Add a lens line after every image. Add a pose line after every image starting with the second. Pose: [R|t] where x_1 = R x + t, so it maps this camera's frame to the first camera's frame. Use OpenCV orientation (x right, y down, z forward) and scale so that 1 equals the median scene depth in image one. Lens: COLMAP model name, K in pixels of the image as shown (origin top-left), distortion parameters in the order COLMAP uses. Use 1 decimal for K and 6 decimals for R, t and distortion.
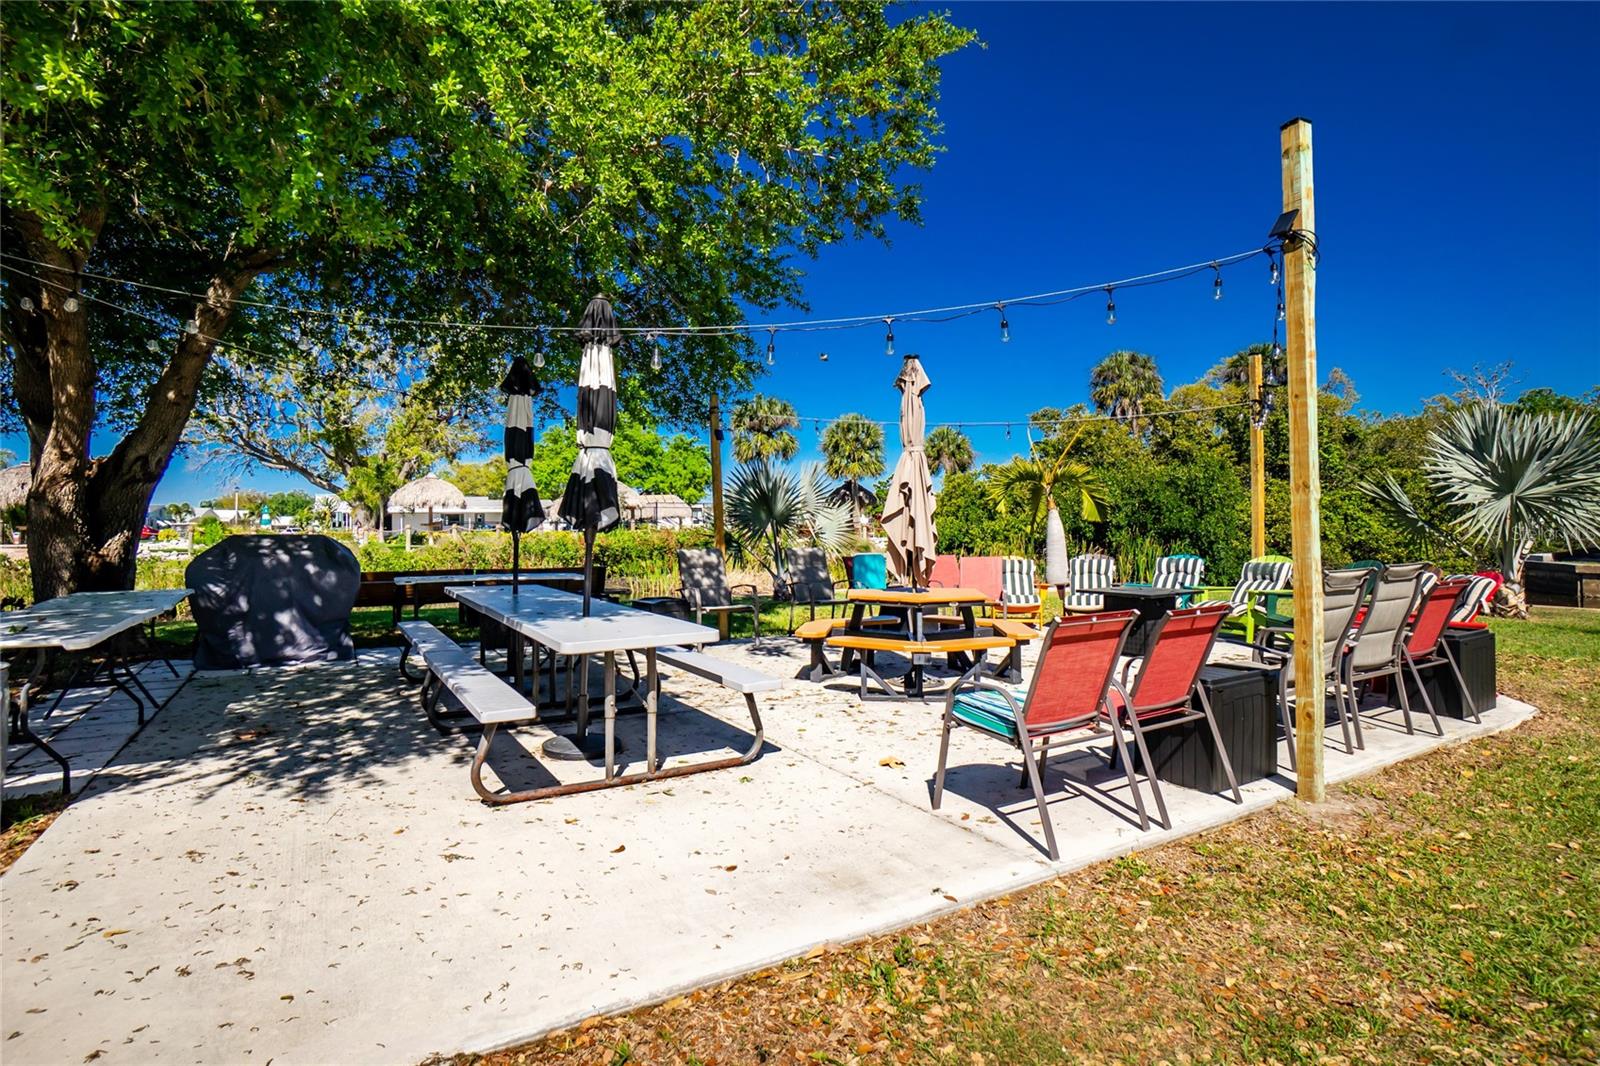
lens RADIAL K [[824.4, 0, 798.1], [0, 824.4, 515.1], [0, 0, 1]] dist [-0.061777, 0.029980]
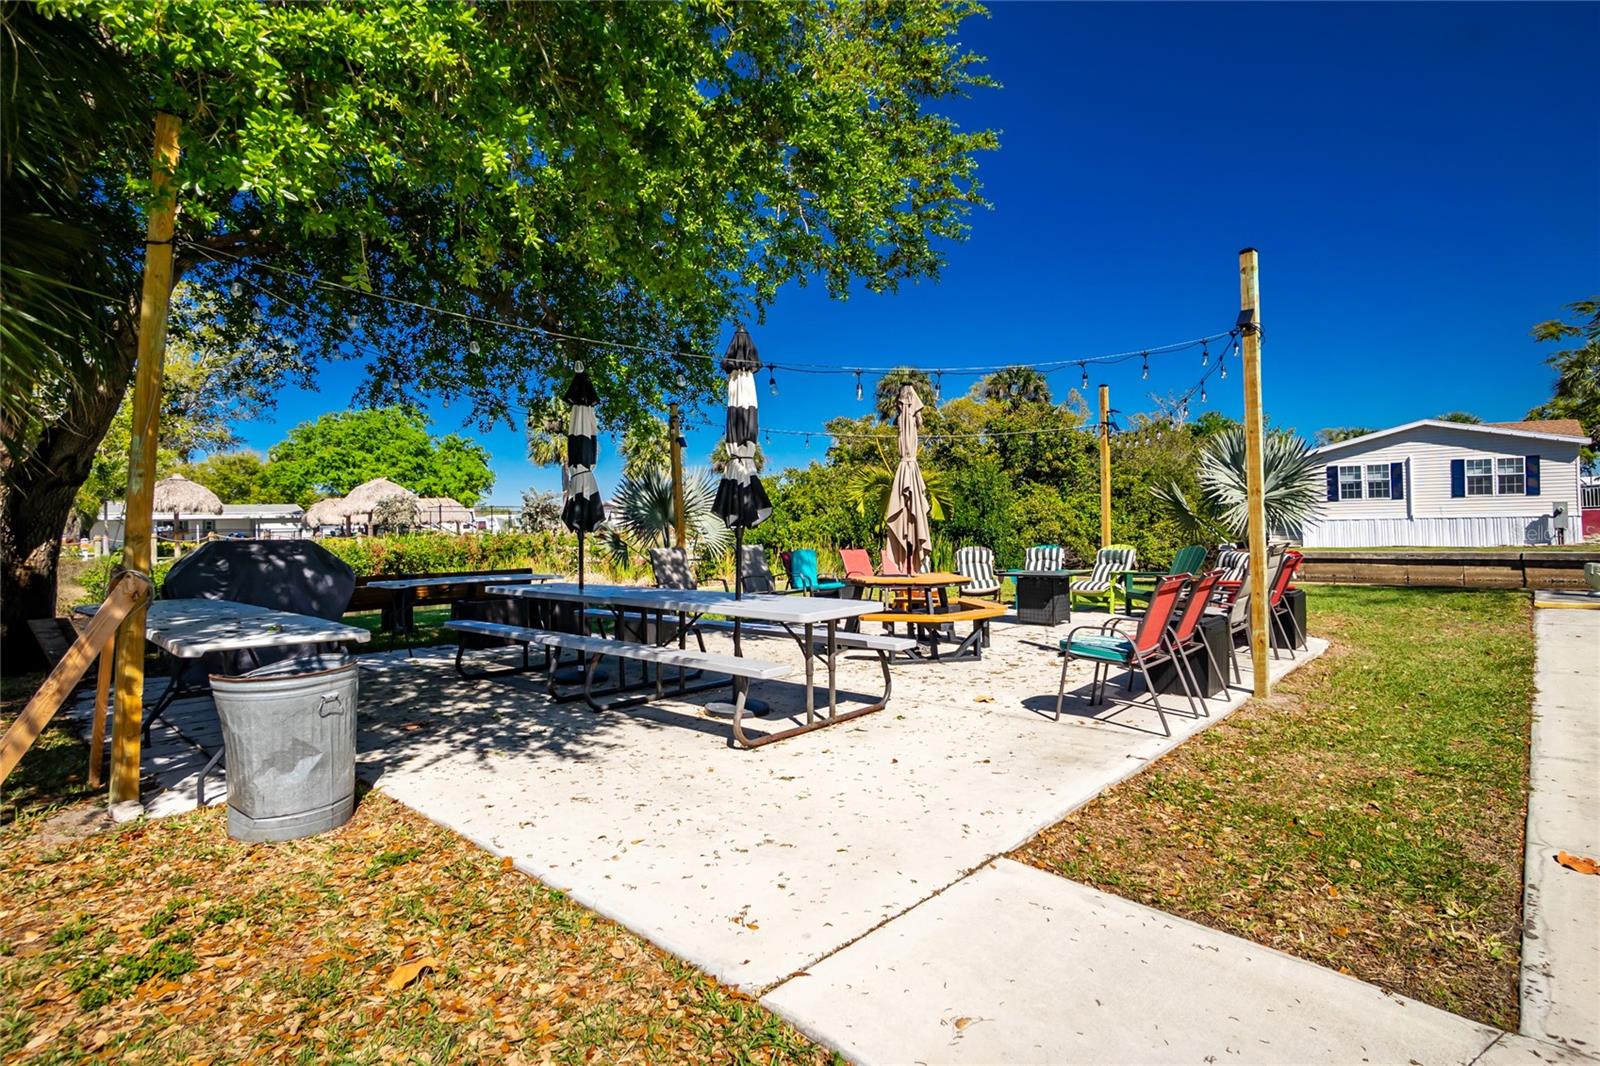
lens RADIAL K [[824.4, 0, 798.1], [0, 824.4, 515.1], [0, 0, 1]] dist [-0.061777, 0.029980]
pose [[0.956904, -0.007361, 0.290312, -0.302884], [0.008281, 0.999964, -0.001943, 0.002428], [-0.290287, 0.004264, 0.956930, -0.098908]]
